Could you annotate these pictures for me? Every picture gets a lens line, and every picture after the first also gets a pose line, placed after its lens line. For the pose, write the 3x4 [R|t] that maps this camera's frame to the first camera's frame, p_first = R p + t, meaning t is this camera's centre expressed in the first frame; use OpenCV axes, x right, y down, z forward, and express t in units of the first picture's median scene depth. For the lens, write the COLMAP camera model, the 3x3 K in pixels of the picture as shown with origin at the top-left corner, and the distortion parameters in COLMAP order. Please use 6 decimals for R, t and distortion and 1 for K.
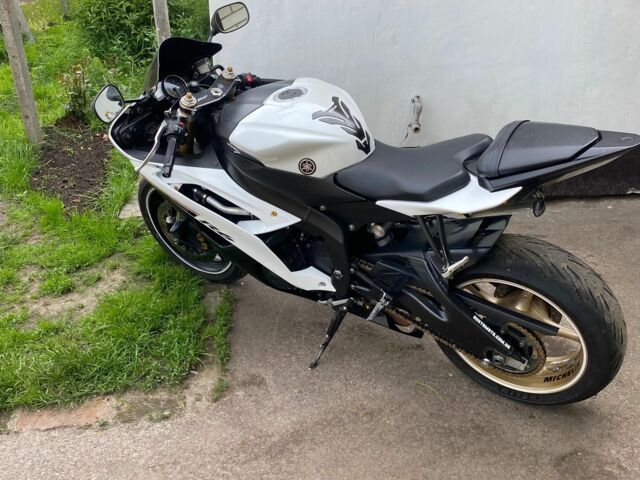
lens RADIAL K [[641.2, 0, 323.6], [0, 641.2, 237.6], [0, 0, 1]] dist [0.116667, -0.241142]
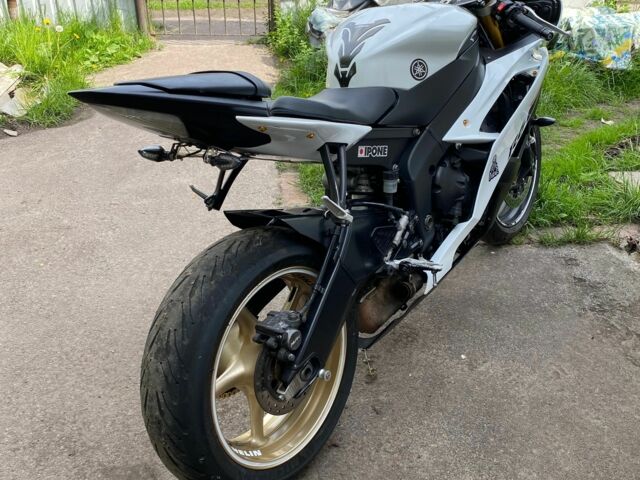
lens RADIAL K [[641.2, 0, 323.6], [0, 641.2, 237.6], [0, 0, 1]] dist [0.116667, -0.241142]
pose [[-0.052660, 0.530283, -0.846184, 0.822634], [-0.460702, 0.738896, 0.491718, -0.359880], [0.885991, 0.415733, 0.205392, 0.818440]]
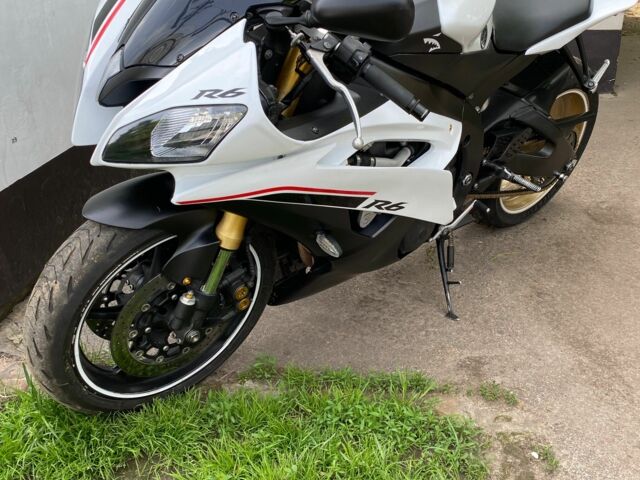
lens RADIAL K [[641.2, 0, 323.6], [0, 641.2, 237.6], [0, 0, 1]] dist [0.116667, -0.241142]
pose [[0.282416, -0.445987, 0.849316, -0.768342], [0.476420, 0.833661, 0.279346, -0.202010], [-0.832626, 0.325739, 0.447916, 0.812478]]
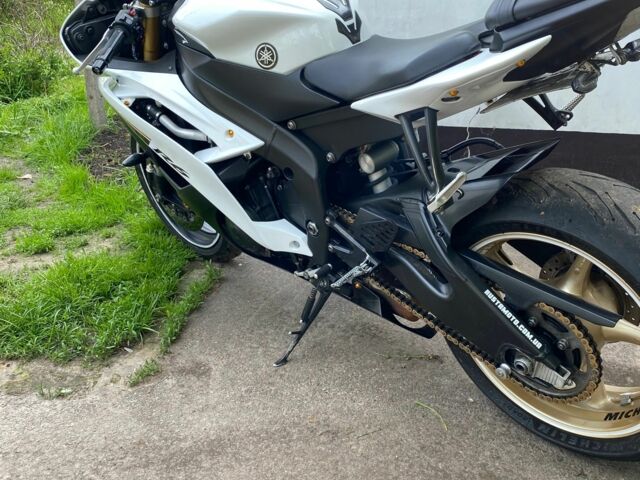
lens RADIAL K [[646.7, 0, 326.9], [0, 646.7, 240.9], [0, 0, 1]] dist [0.036891, -0.023405]
pose [[0.975951, 0.091725, -0.197753, 0.181439], [-0.109604, 0.990634, -0.081427, 0.128360], [0.188432, 0.101144, 0.976864, 0.310301]]
